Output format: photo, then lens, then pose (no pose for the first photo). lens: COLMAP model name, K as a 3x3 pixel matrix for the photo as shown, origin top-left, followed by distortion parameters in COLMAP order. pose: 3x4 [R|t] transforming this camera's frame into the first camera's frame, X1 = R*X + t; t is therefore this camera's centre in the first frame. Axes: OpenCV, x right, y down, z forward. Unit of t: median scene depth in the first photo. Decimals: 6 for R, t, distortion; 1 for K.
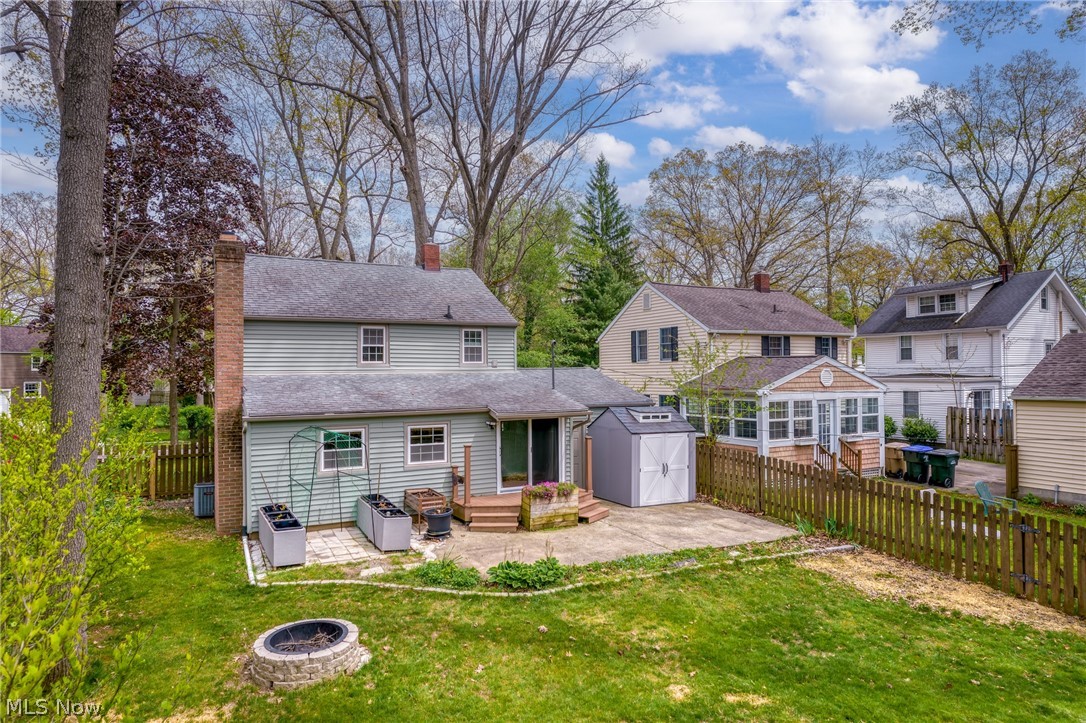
lens RADIAL K [[688.6, 0, 543.0], [0, 688.6, 361.5], [0, 0, 1]] dist [0.006962, -0.000924]
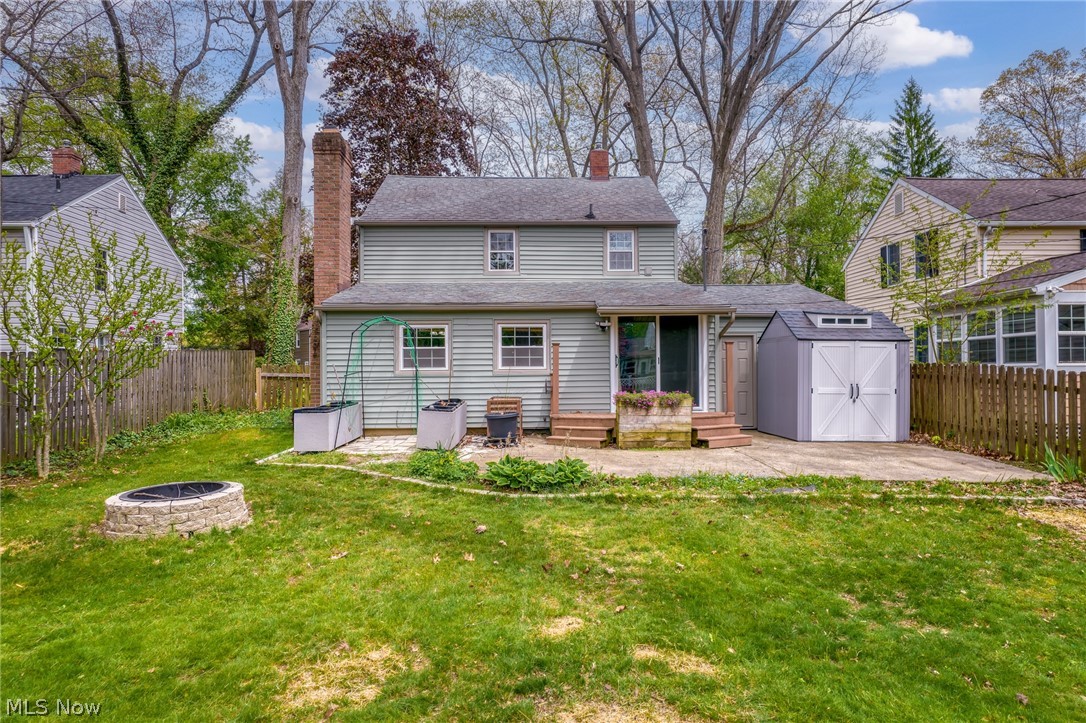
lens RADIAL K [[688.6, 0, 543.0], [0, 688.6, 361.5], [0, 0, 1]] dist [0.006962, -0.000924]
pose [[0.896483, -0.003472, -0.443065, 0.211073], [0.005187, 0.999983, 0.002657, 0.125673], [0.443048, -0.004680, 0.896485, 0.235139]]
